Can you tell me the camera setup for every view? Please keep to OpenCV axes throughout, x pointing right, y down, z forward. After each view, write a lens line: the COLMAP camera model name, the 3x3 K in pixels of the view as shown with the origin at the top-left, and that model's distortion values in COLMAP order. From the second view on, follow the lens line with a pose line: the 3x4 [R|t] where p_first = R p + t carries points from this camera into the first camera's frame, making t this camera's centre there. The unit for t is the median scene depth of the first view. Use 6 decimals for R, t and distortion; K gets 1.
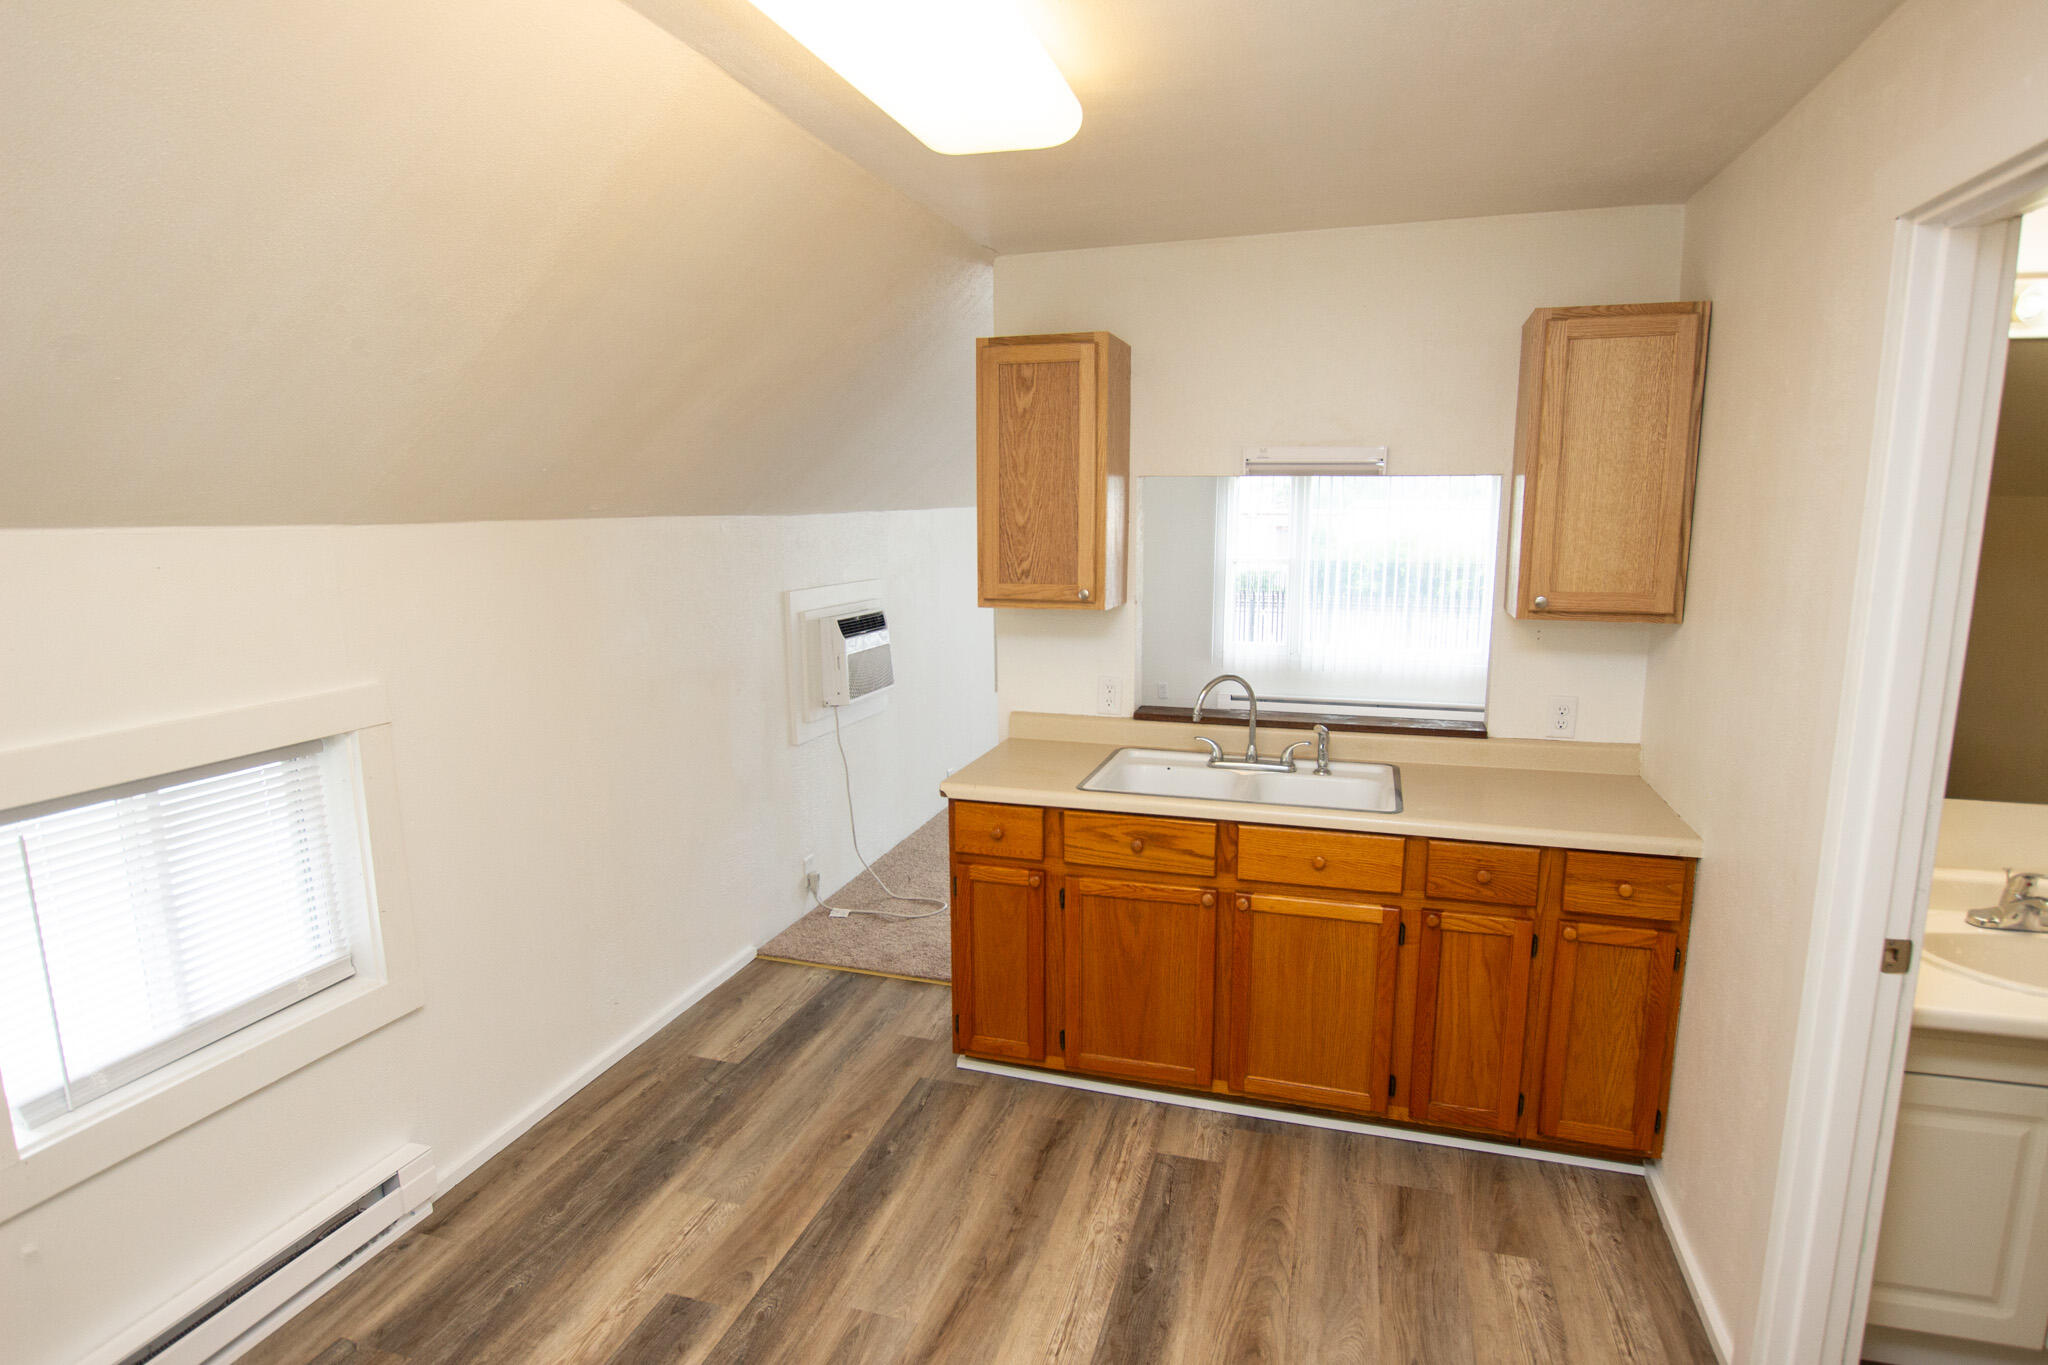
lens RADIAL K [[1104.5, 0, 1023.3], [0, 1104.5, 687.3], [0, 0, 1]] dist [-0.032412, 0.005045]
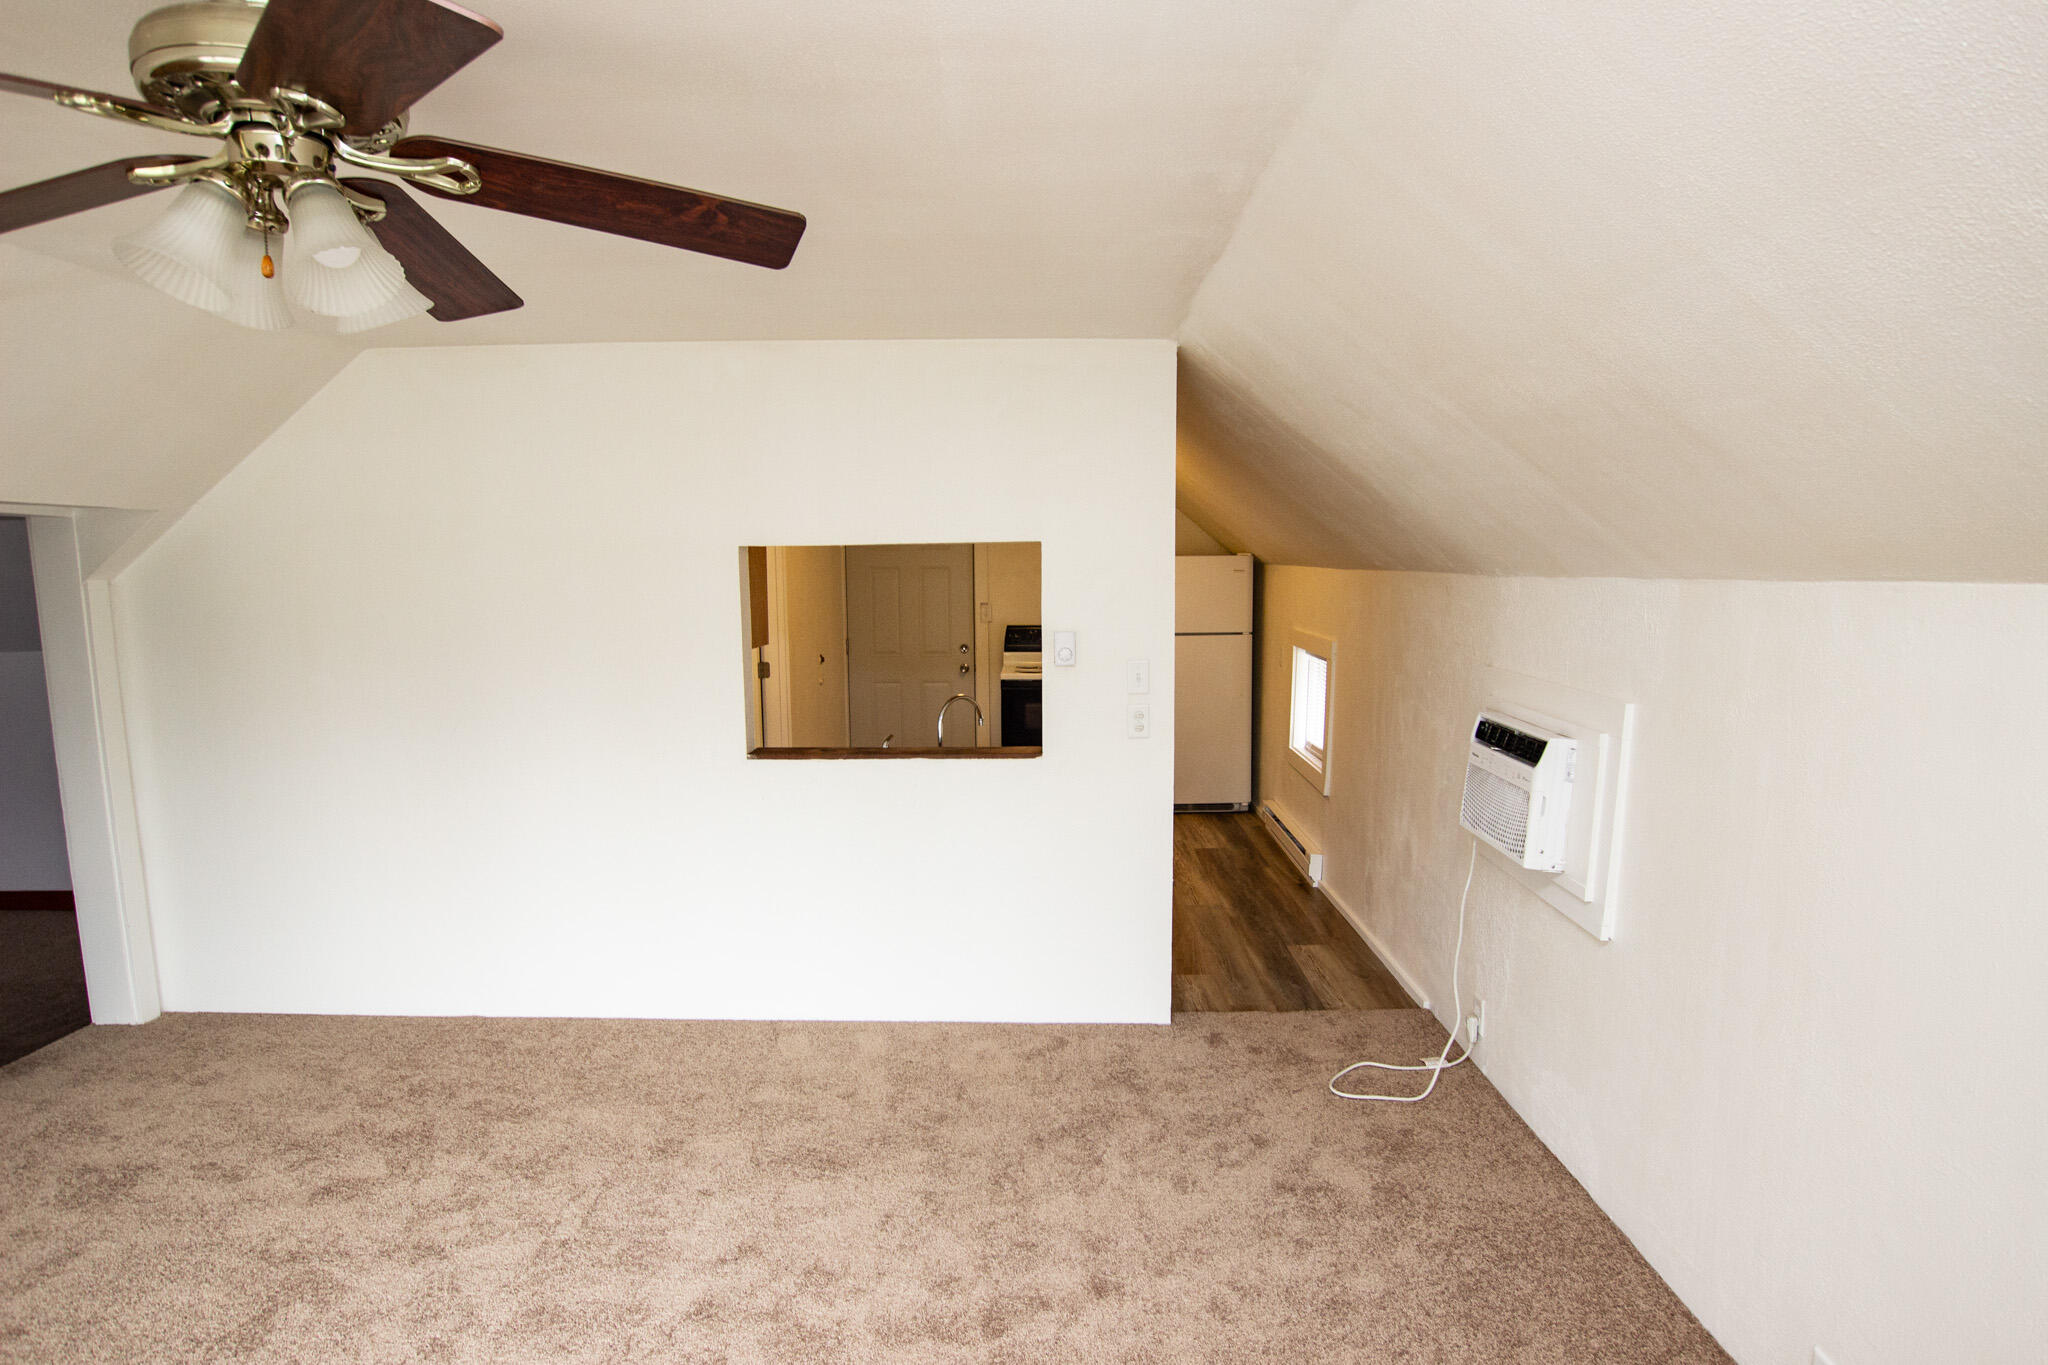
lens RADIAL K [[1104.5, 0, 1024.4], [0, 1104.5, 689.9], [0, 0, 1]] dist [-0.032412, 0.005045]
pose [[-0.960821, 0.039345, -0.274364, 0.446552], [-0.040307, 0.959517, 0.278752, -0.362574], [0.274225, 0.278890, -0.920338, 2.104716]]
